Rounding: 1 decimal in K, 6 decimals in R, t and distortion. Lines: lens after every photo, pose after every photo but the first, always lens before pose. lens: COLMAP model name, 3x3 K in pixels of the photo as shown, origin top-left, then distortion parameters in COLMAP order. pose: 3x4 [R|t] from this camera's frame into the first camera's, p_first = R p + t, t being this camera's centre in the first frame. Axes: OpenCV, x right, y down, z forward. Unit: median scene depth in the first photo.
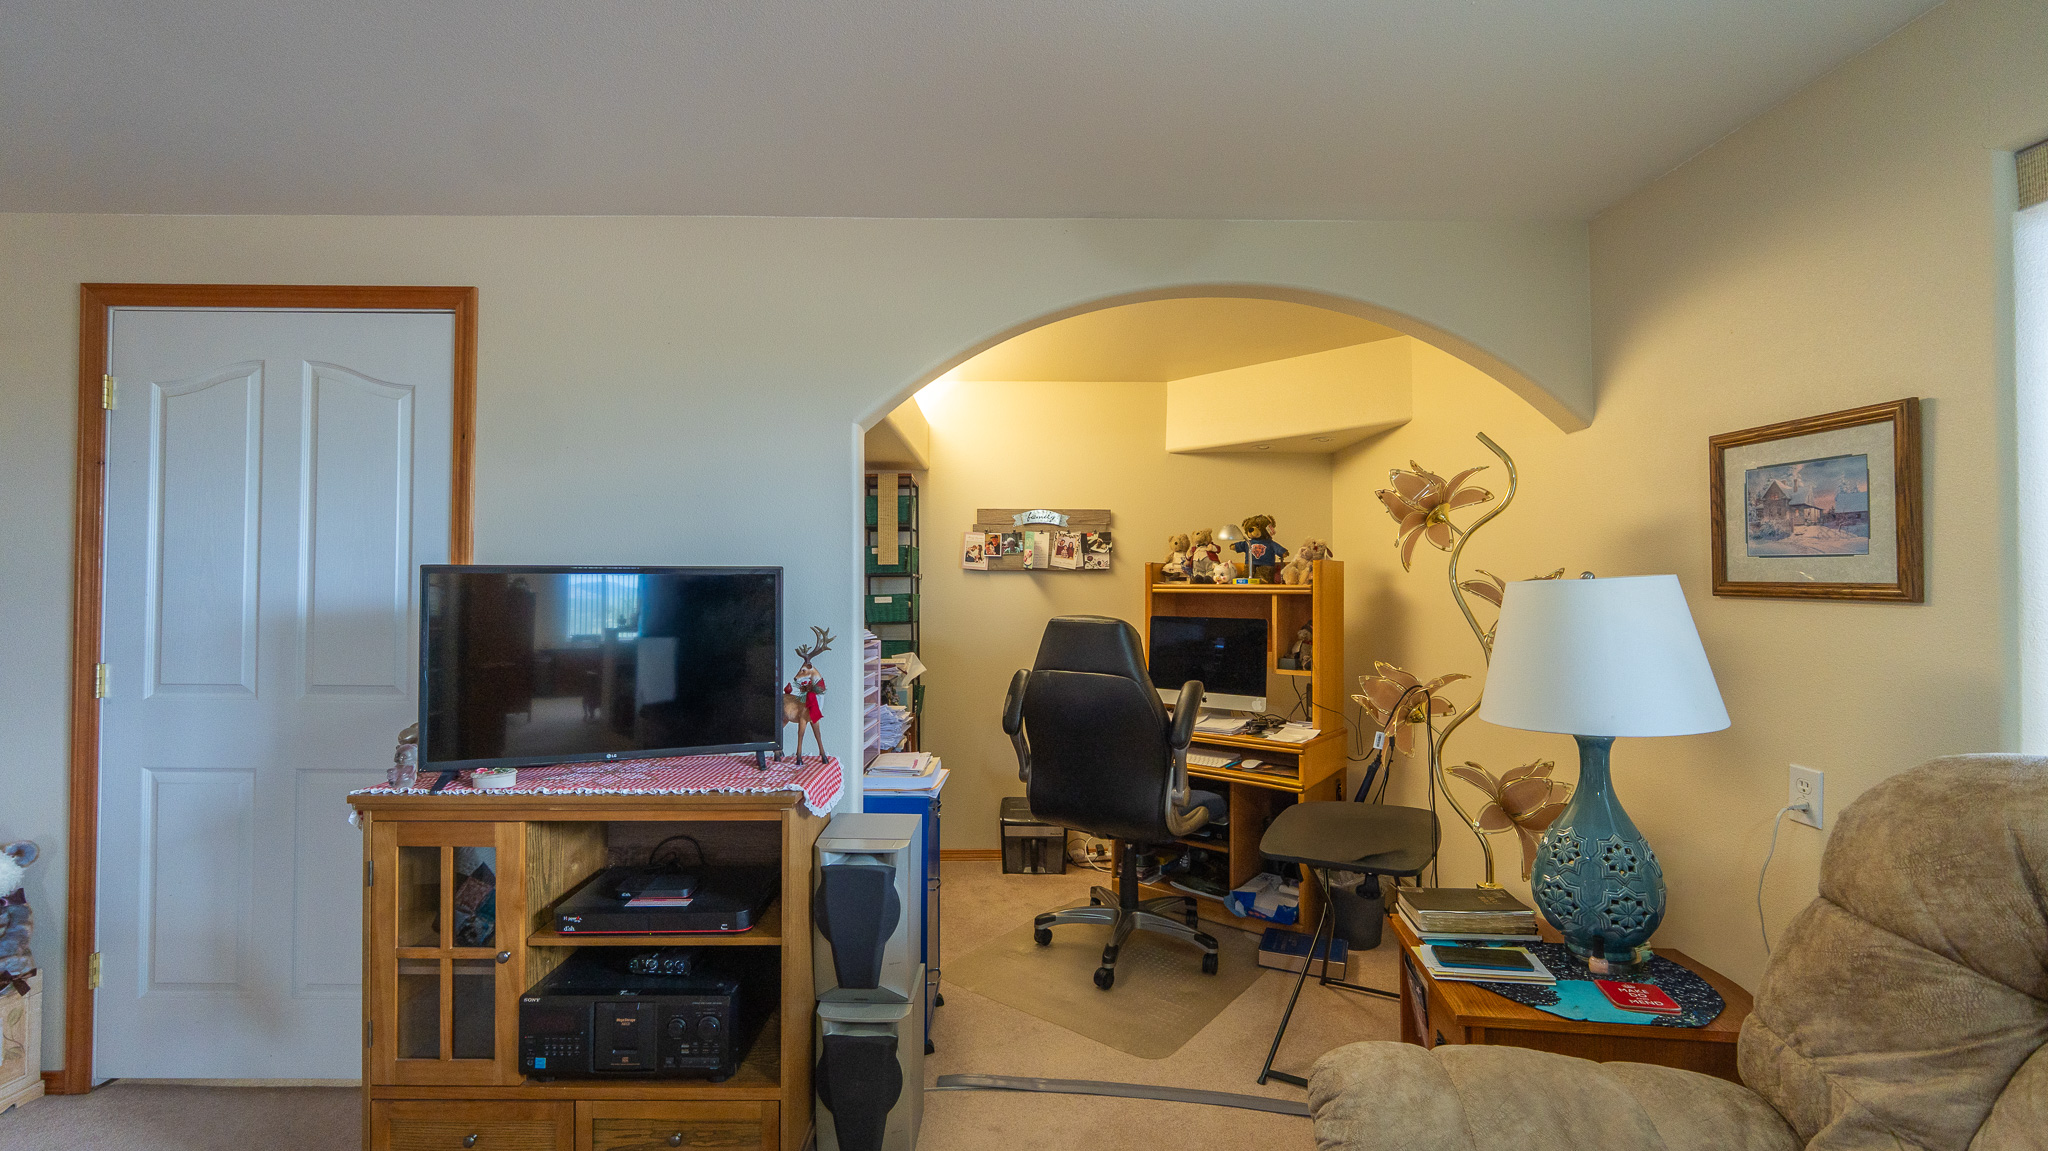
lens RADIAL K [[859.3, 0, 1021.6], [0, 859.3, 571.6], [0, 0, 1]] dist [-0.007285, -0.000286]
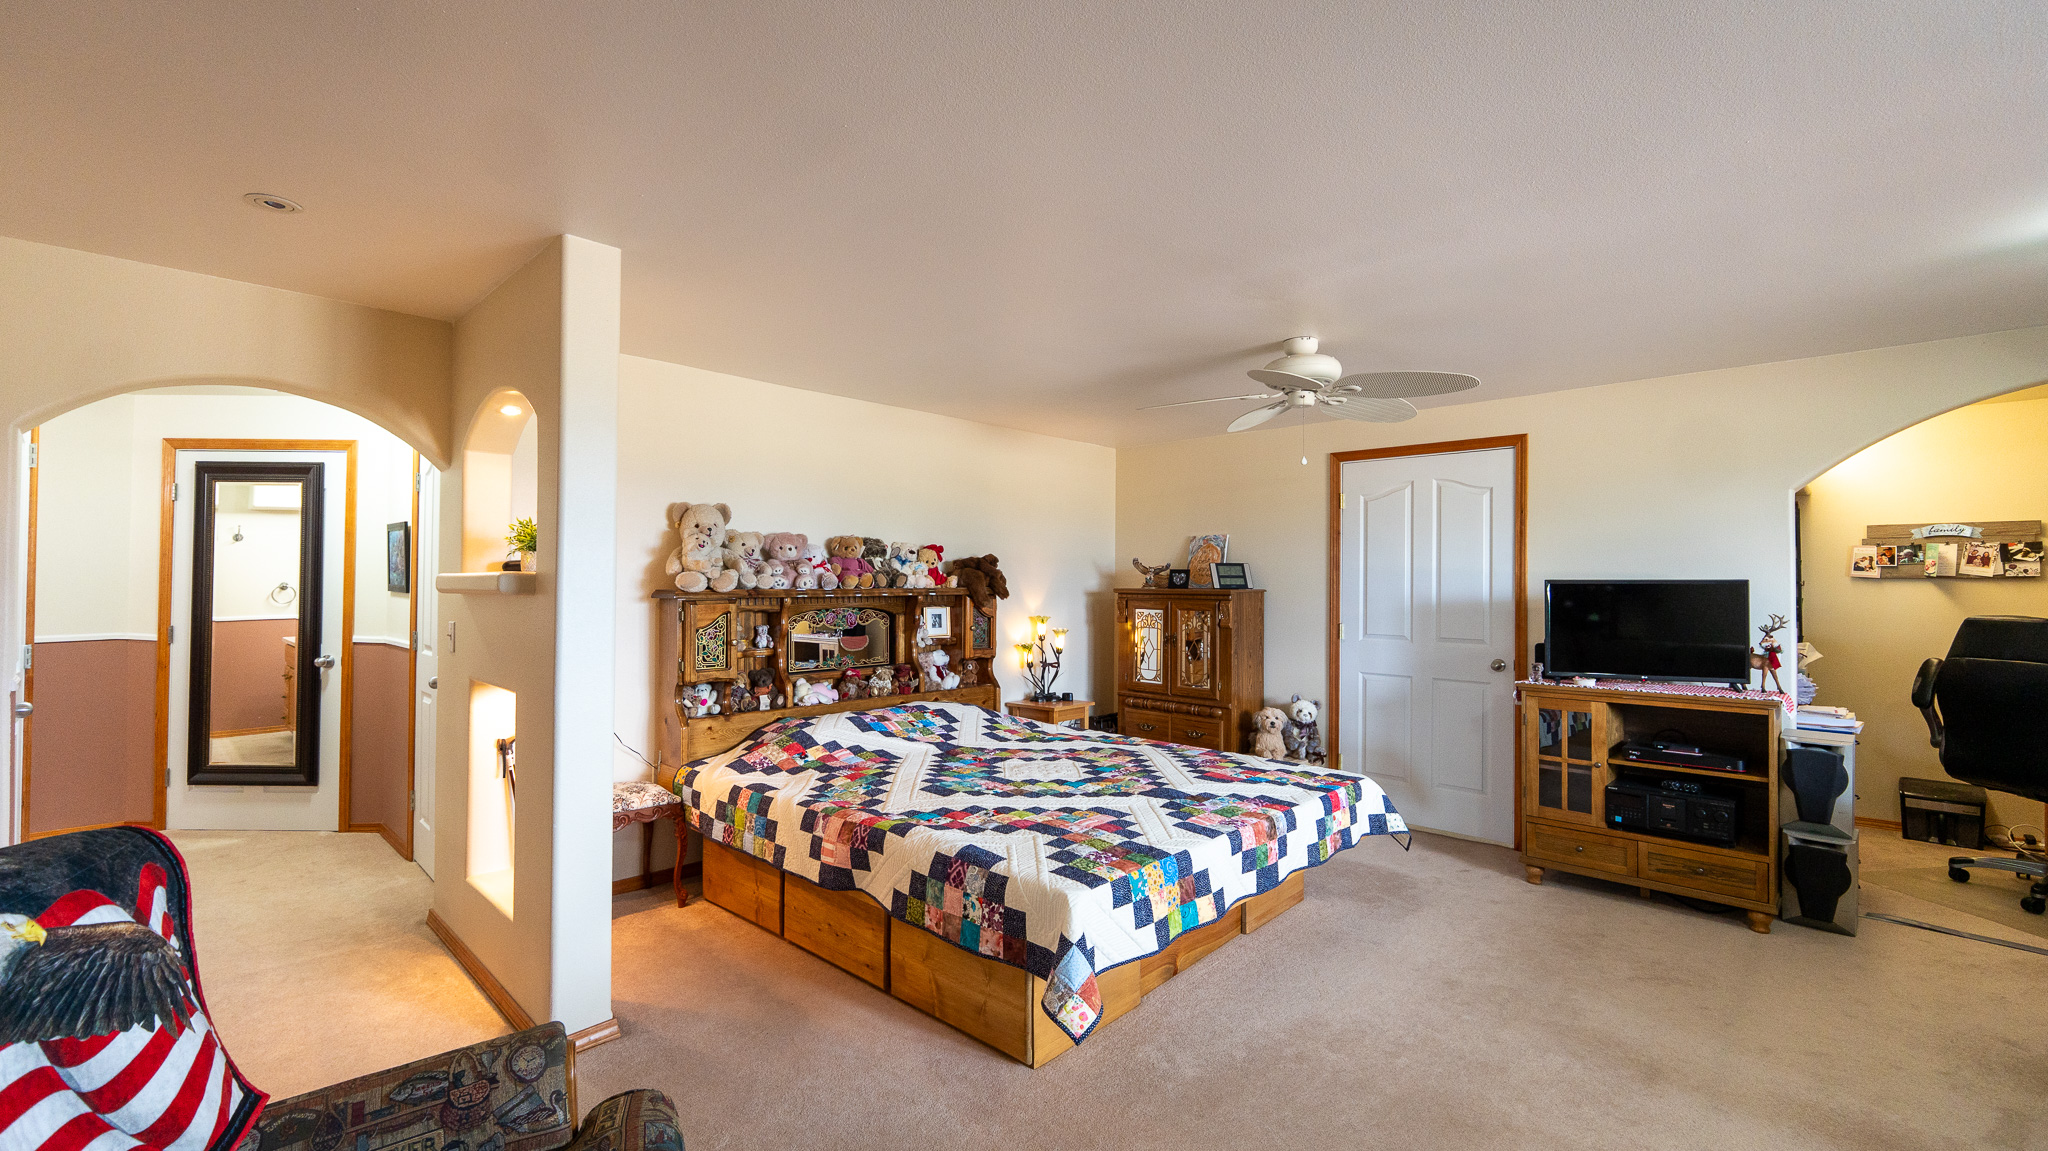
lens RADIAL K [[859.3, 0, 1021.6], [0, 859.3, 571.6], [0, 0, 1]] dist [-0.007285, -0.000286]
pose [[0.708631, -0.008546, -0.705527, -0.088569], [0.006000, 0.999963, -0.006086, -0.018518], [0.705554, 0.000080, 0.708656, -1.148088]]
